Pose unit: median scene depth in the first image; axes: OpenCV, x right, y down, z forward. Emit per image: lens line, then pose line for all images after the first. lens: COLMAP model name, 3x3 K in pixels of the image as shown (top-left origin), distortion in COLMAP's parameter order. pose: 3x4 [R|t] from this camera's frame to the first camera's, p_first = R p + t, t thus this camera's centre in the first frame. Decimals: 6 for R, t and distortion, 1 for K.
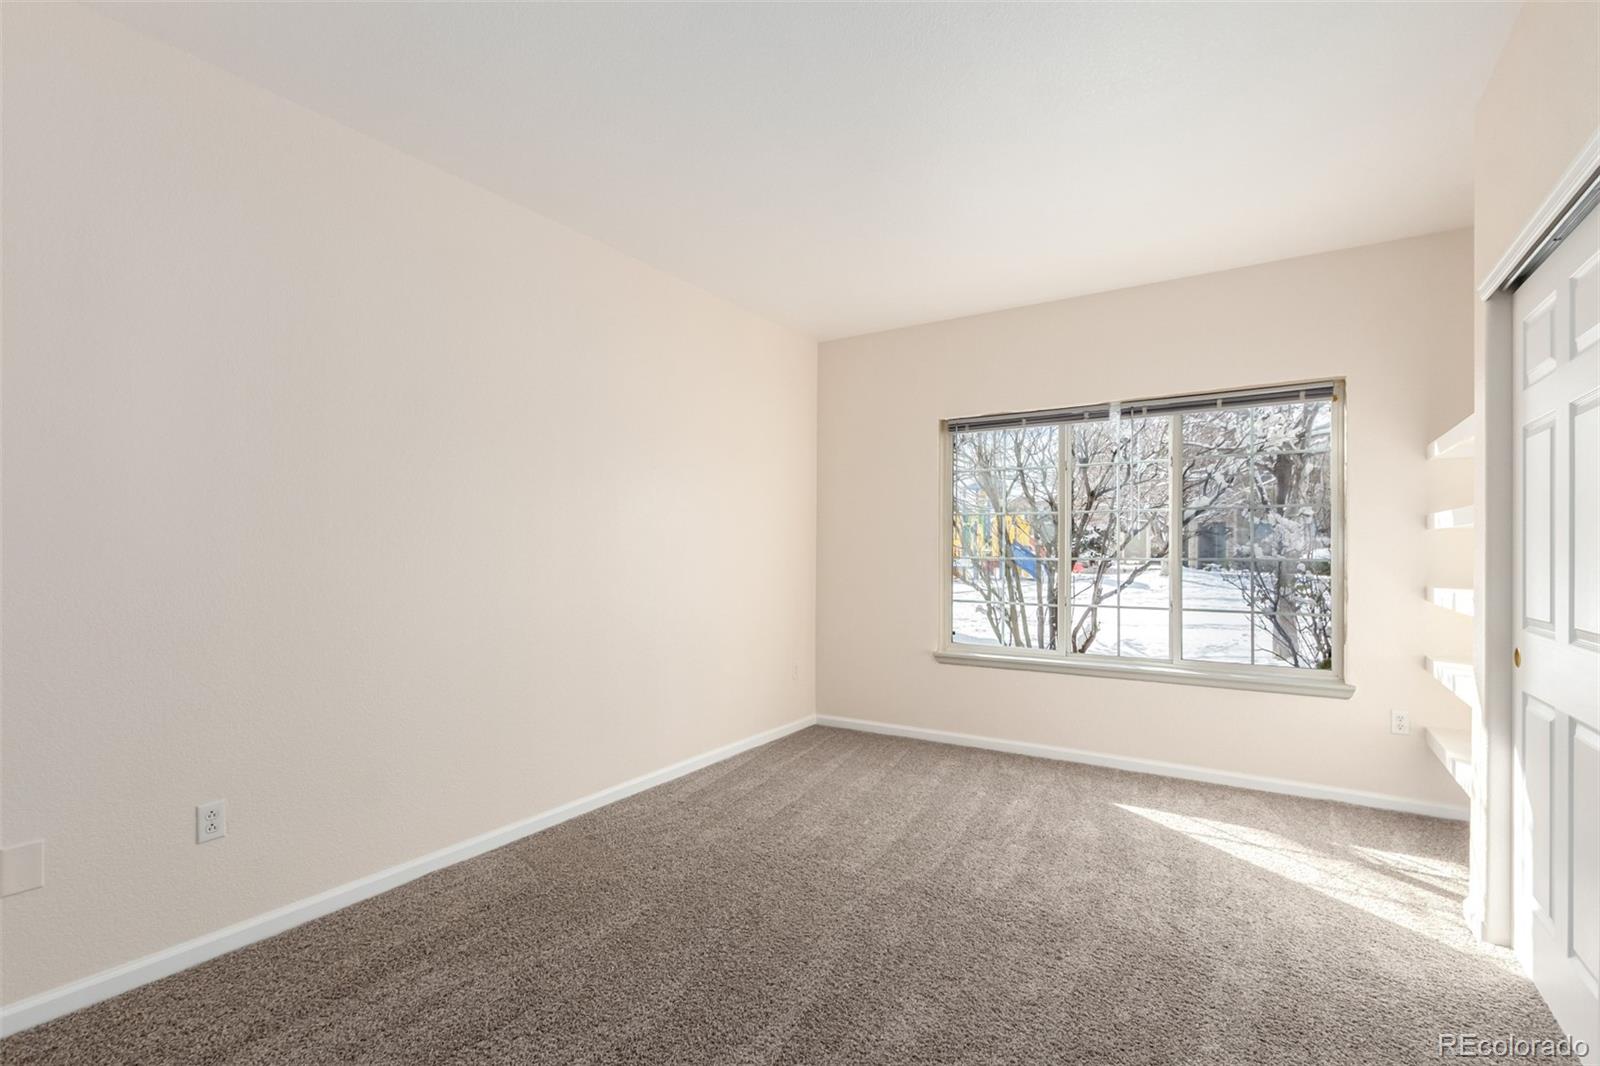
lens RADIAL K [[760.3, 0, 802.3], [0, 760.3, 540.2], [0, 0, 1]] dist [0.018513, -0.006302]
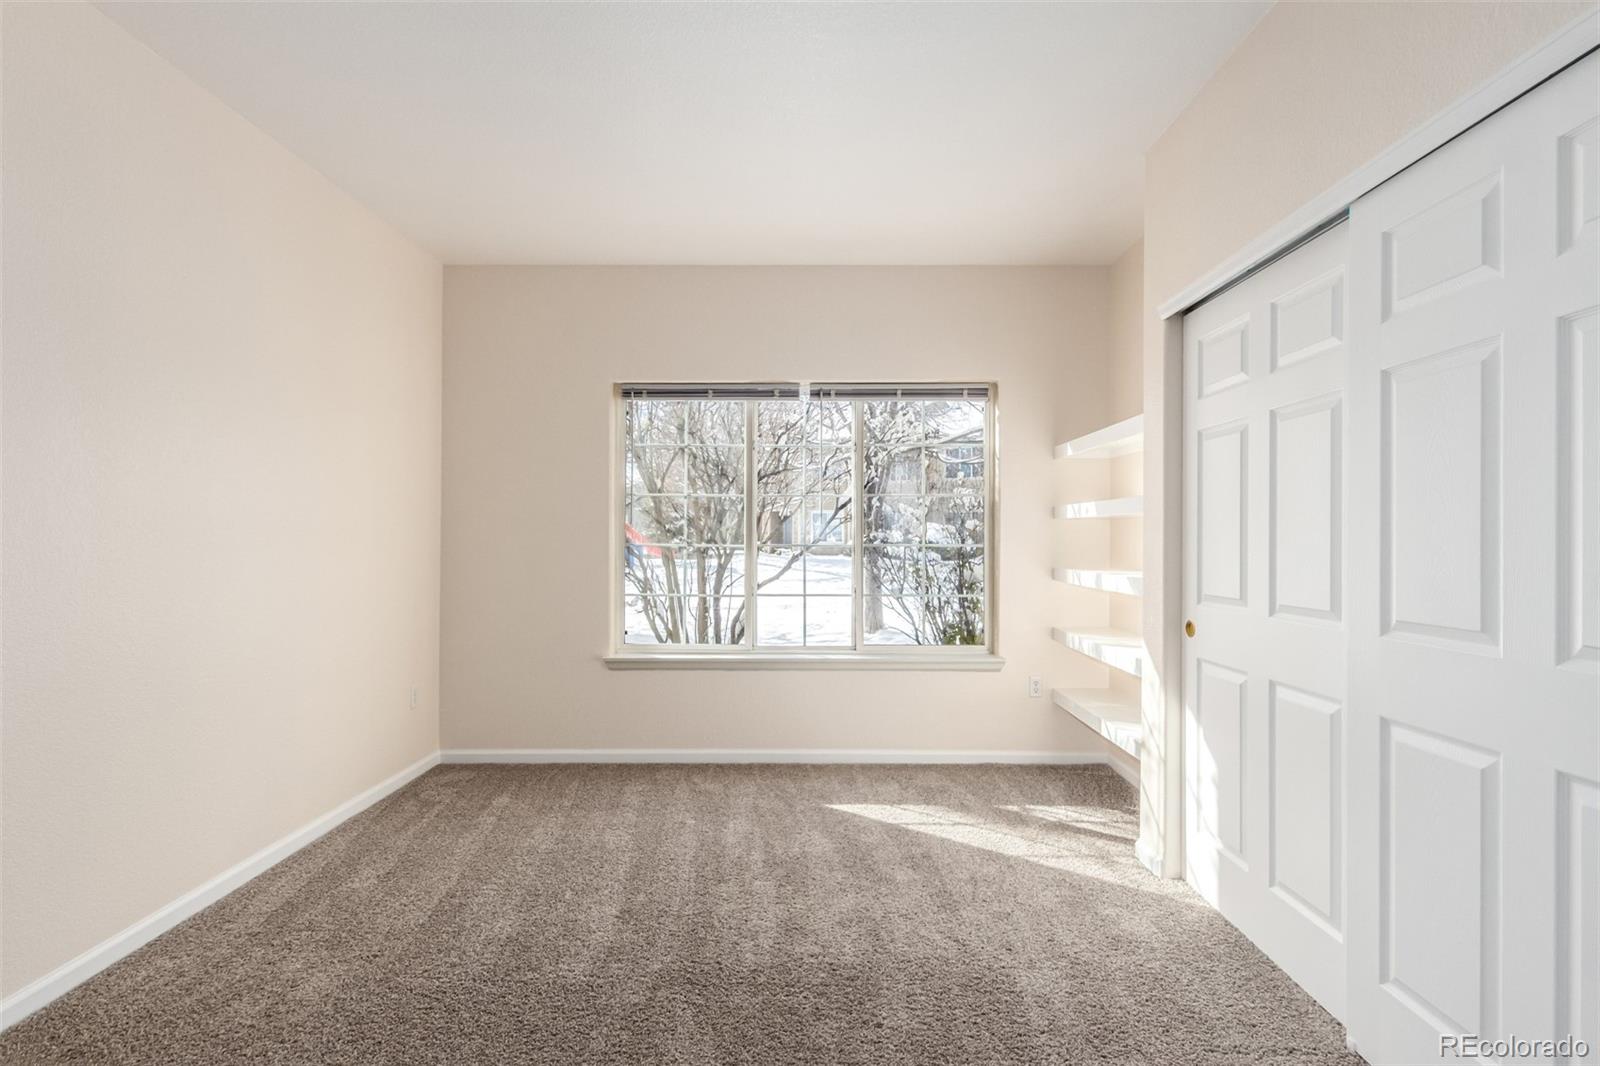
lens RADIAL K [[760.3, 0, 811.5], [0, 760.3, 530.5], [0, 0, 1]] dist [0.018513, -0.006302]
pose [[0.843012, 0.006738, 0.537853, -0.118049], [-0.009598, 0.999951, 0.002516, 0.004482], [-0.537810, -0.007283, 0.843035, 0.226529]]
